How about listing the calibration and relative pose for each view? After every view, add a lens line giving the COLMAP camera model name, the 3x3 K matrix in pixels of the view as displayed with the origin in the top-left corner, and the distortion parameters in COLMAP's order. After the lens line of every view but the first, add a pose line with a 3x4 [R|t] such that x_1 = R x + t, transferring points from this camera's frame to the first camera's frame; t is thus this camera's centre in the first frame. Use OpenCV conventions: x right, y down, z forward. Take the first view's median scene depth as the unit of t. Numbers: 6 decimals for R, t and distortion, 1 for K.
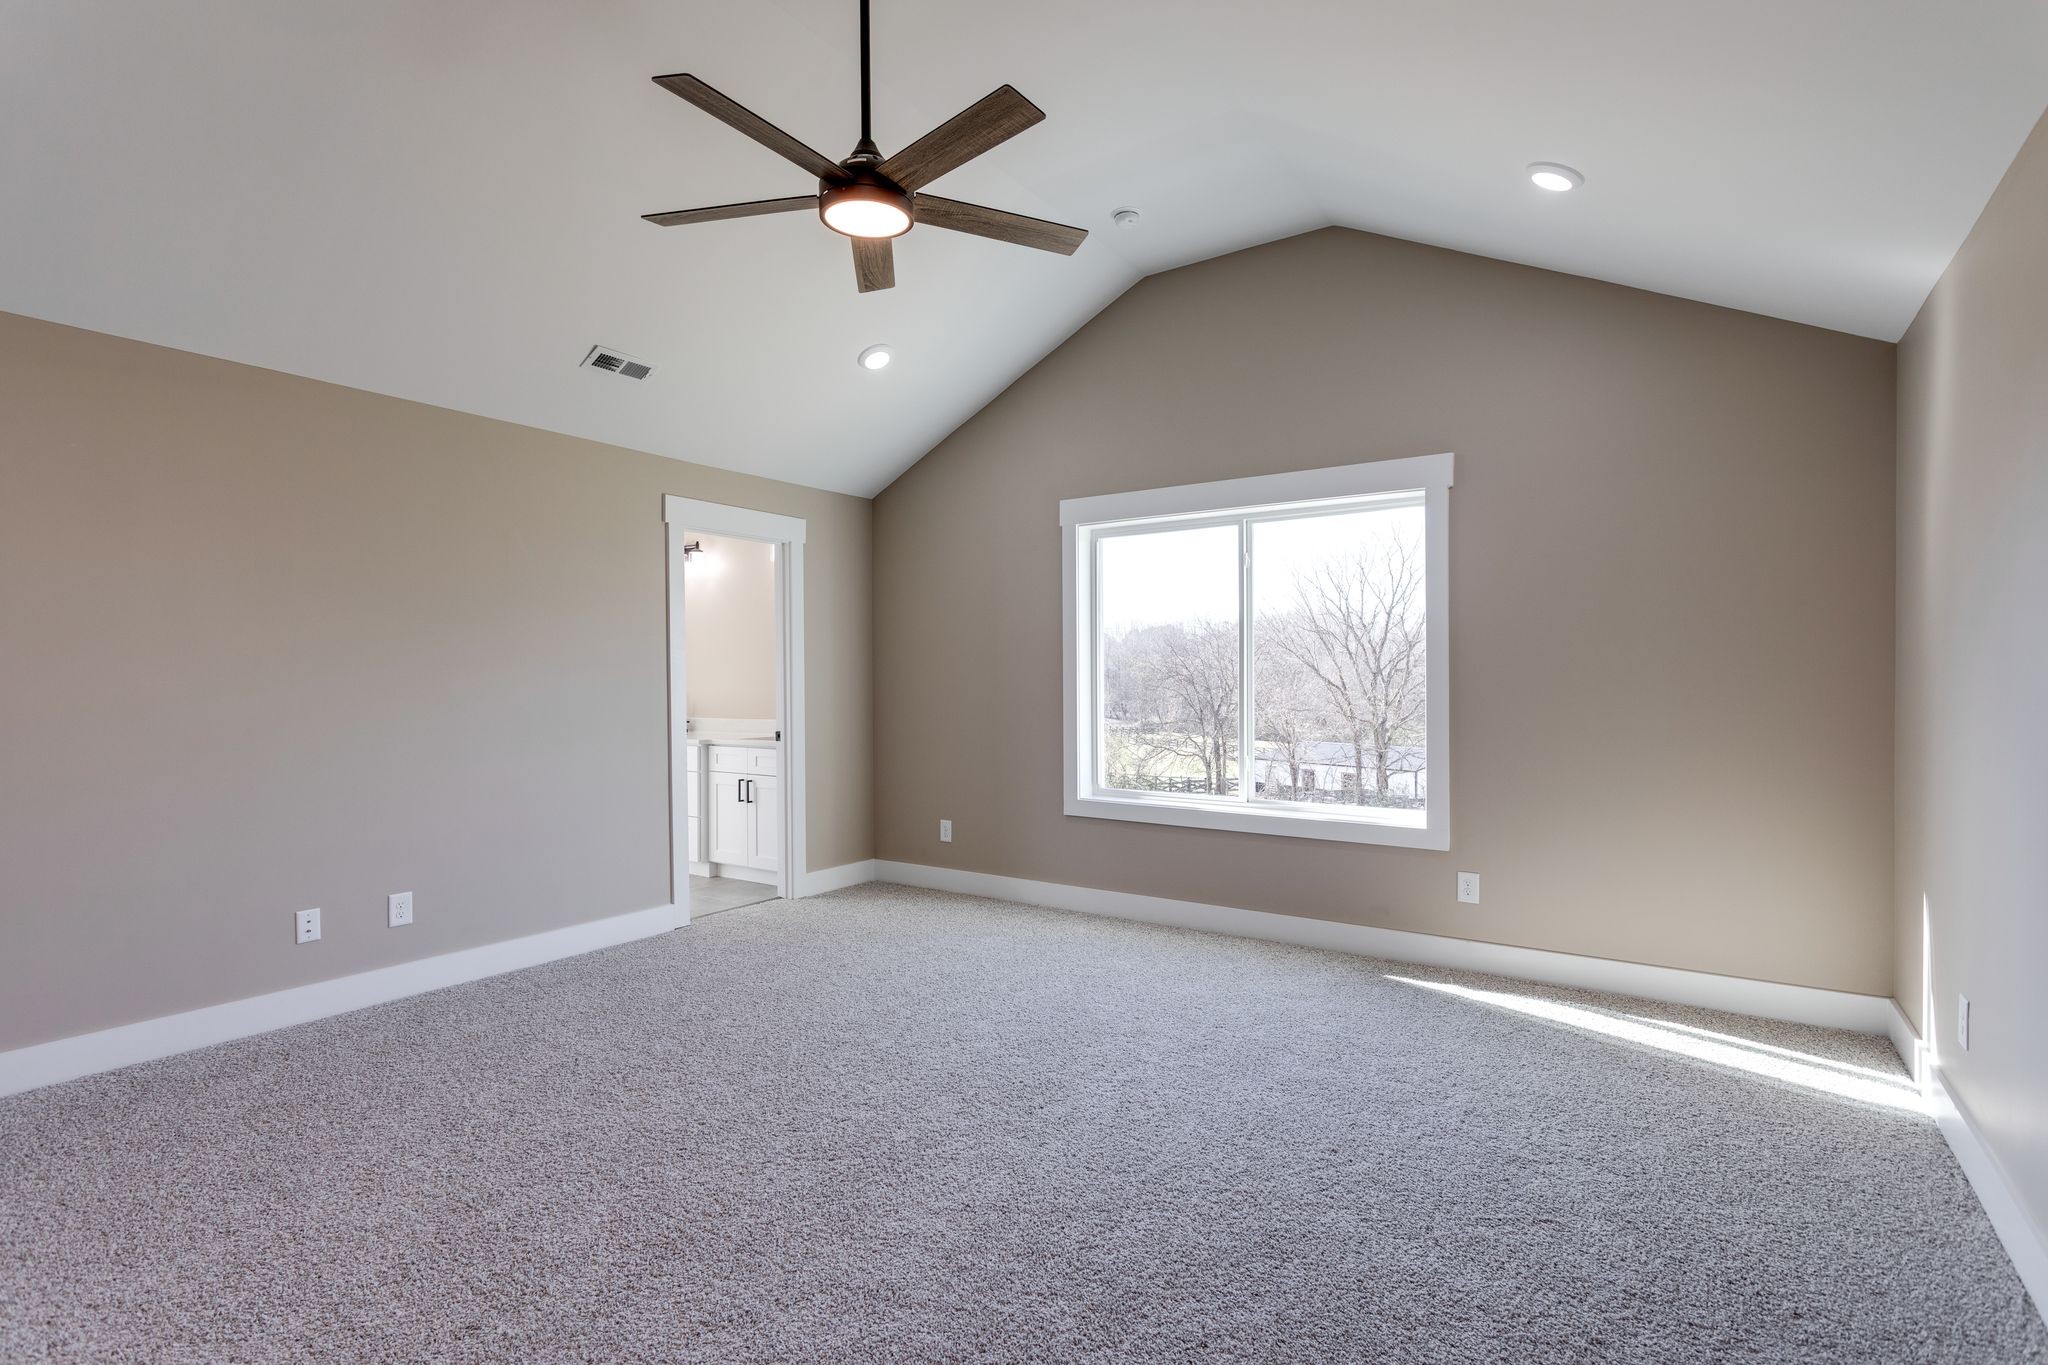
lens RADIAL K [[965.1, 0, 1024.0], [0, 965.1, 682.5], [0, 0, 1]] dist [0.002446, 0.002237]
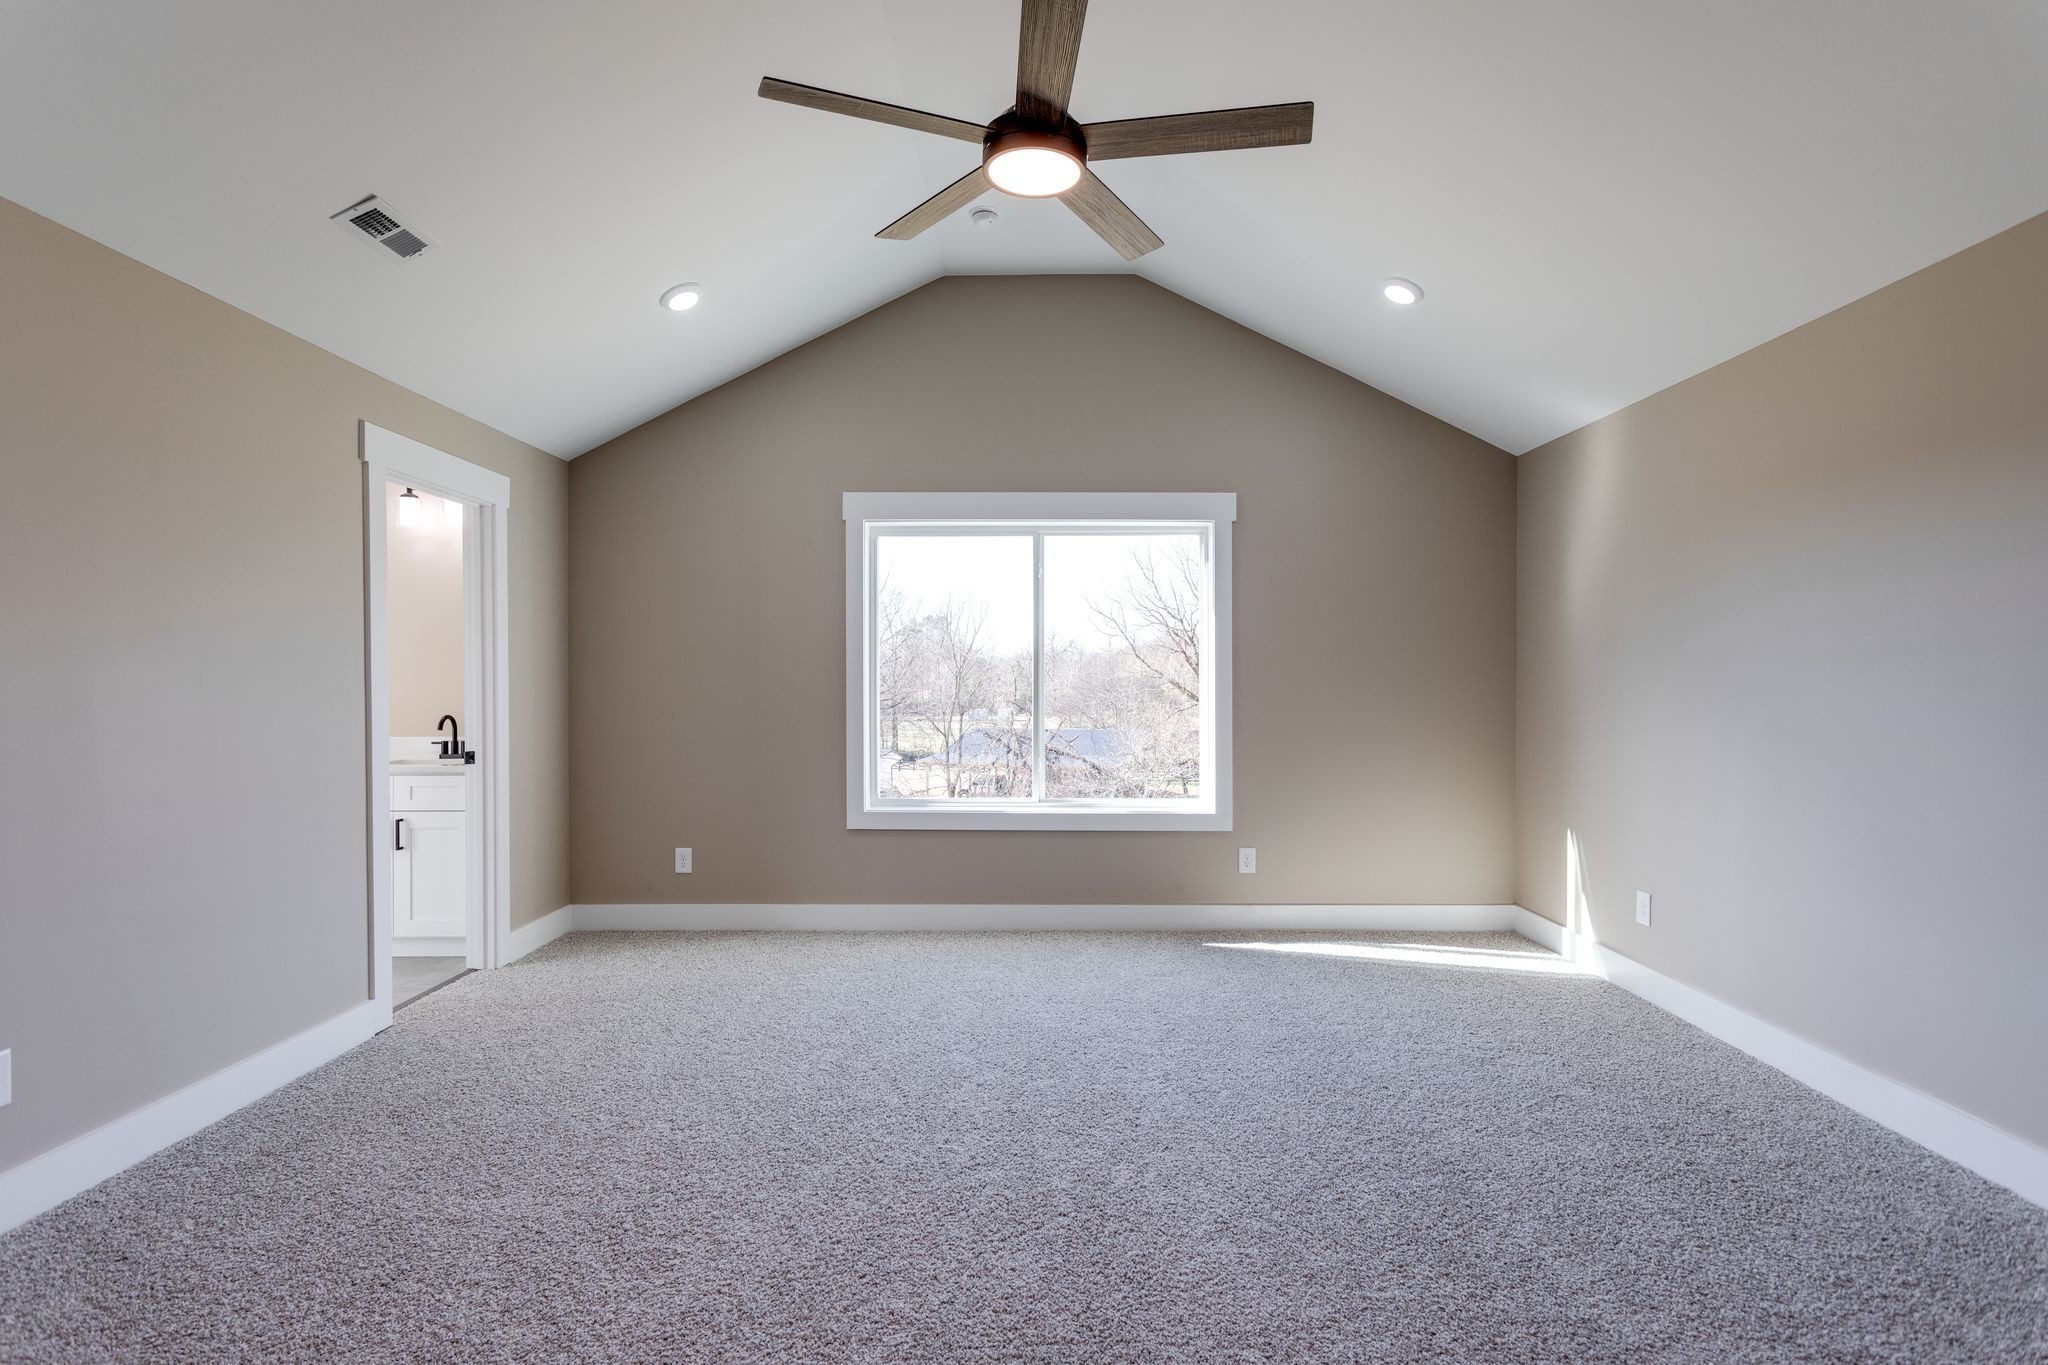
lens RADIAL K [[965.1, 0, 1024.0], [0, 965.1, 682.5], [0, 0, 1]] dist [0.002446, 0.002237]
pose [[0.829084, 0.003468, 0.559113, -0.412102], [-0.000606, 0.999986, -0.005303, 0.000249], [-0.559124, 0.004058, 0.829074, 0.160278]]
